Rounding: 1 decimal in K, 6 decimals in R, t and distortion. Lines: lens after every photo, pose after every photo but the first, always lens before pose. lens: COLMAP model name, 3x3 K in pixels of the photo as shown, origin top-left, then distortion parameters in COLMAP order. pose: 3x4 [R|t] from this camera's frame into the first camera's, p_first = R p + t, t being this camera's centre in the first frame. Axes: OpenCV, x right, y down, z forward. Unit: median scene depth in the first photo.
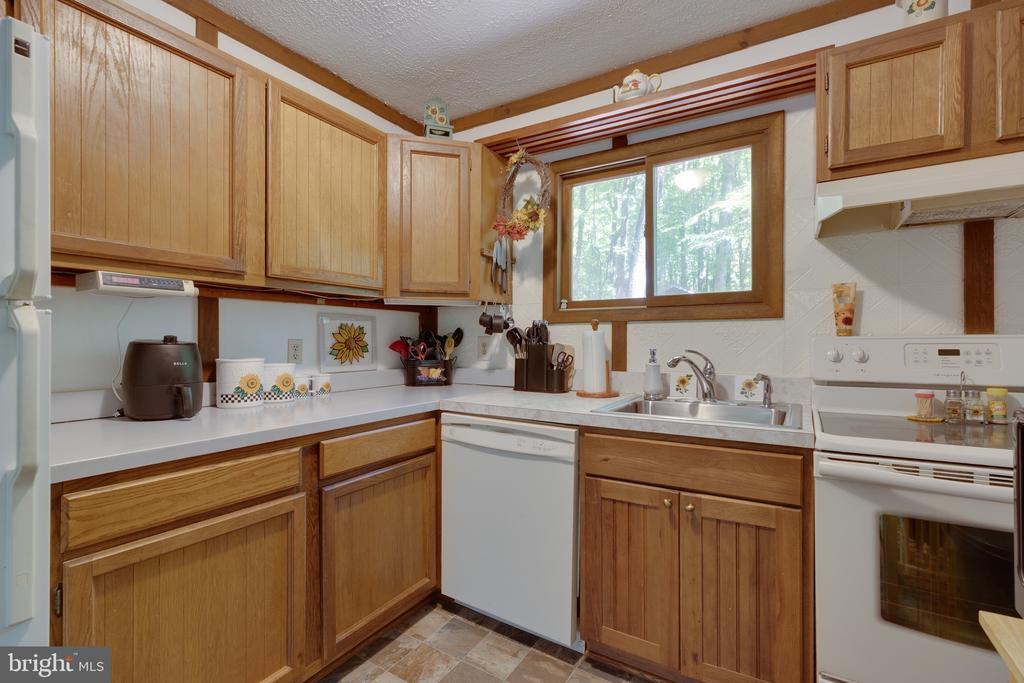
lens RADIAL K [[463.1, 0, 506.3], [0, 463.1, 341.6], [0, 0, 1]] dist [-0.002756, -0.000200]
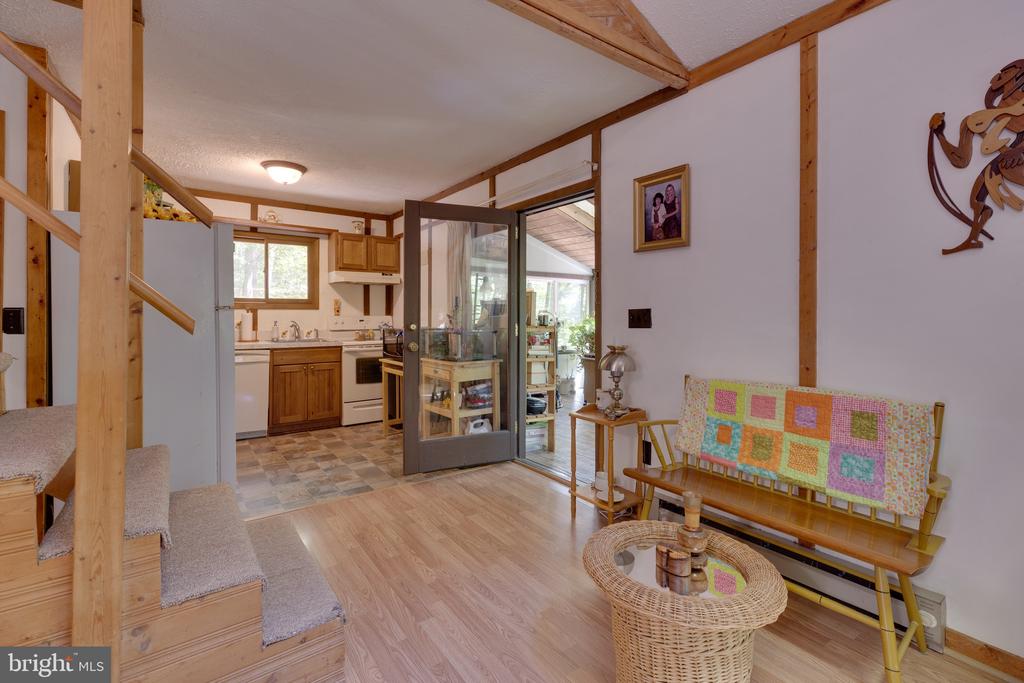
lens RADIAL K [[477.3, 0, 497.3], [0, 477.3, 316.3], [0, 0, 1]] dist [0.000221, 0.000018]
pose [[0.402110, -0.001104, 0.915591, -1.855644], [-0.003769, 0.999989, 0.002861, -0.023435], [-0.915584, -0.004601, 0.402101, -1.346578]]
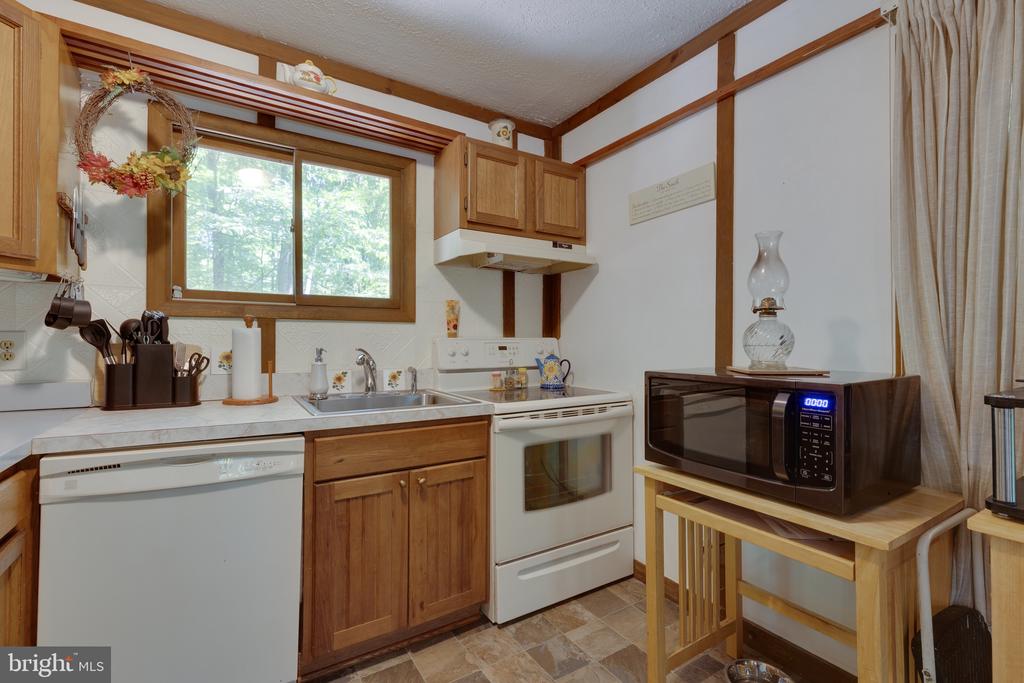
lens RADIAL K [[463.1, 0, 506.3], [0, 463.1, 341.6], [0, 0, 1]] dist [-0.002756, -0.000200]
pose [[0.436176, 0.002812, 0.899857, -0.482091], [-0.004444, 0.999990, -0.000971, 0.001267], [-0.899850, -0.003575, 0.436184, 0.238438]]
